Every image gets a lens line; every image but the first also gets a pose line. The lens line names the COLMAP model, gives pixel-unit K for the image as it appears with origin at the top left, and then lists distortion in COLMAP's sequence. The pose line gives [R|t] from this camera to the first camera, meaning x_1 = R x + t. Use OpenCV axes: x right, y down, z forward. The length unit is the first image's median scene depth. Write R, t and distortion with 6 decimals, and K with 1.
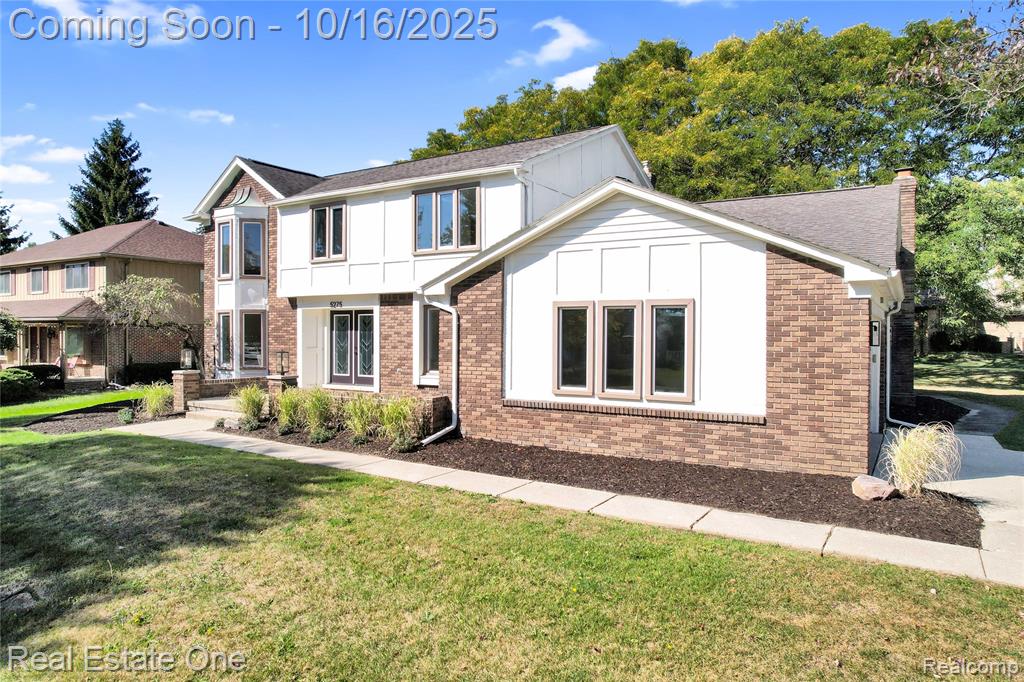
lens RADIAL K [[653.7, 0, 527.3], [0, 653.7, 344.6], [0, 0, 1]] dist [-0.009854, -0.001228]
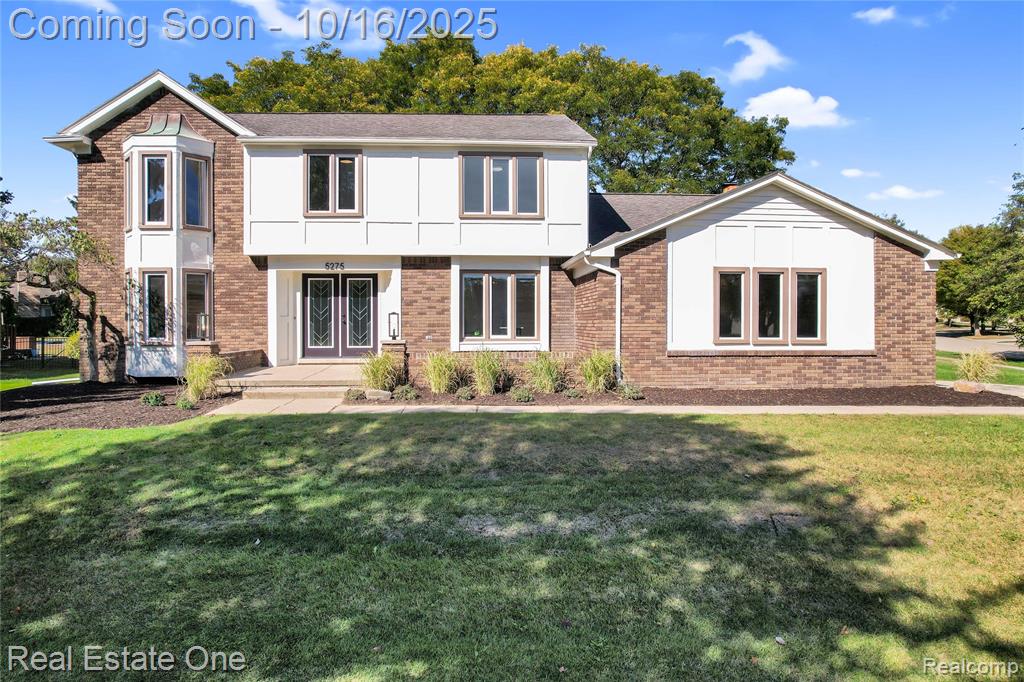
lens RADIAL K [[660.7, 0, 512.0], [0, 660.7, 341.0], [0, 0, 1]] dist [-0.057712, 0.059243]
pose [[0.824794, -0.018494, 0.565131, -0.877695], [0.013510, 0.999824, 0.013003, 0.045718], [-0.565272, -0.003090, 0.824899, 0.196732]]
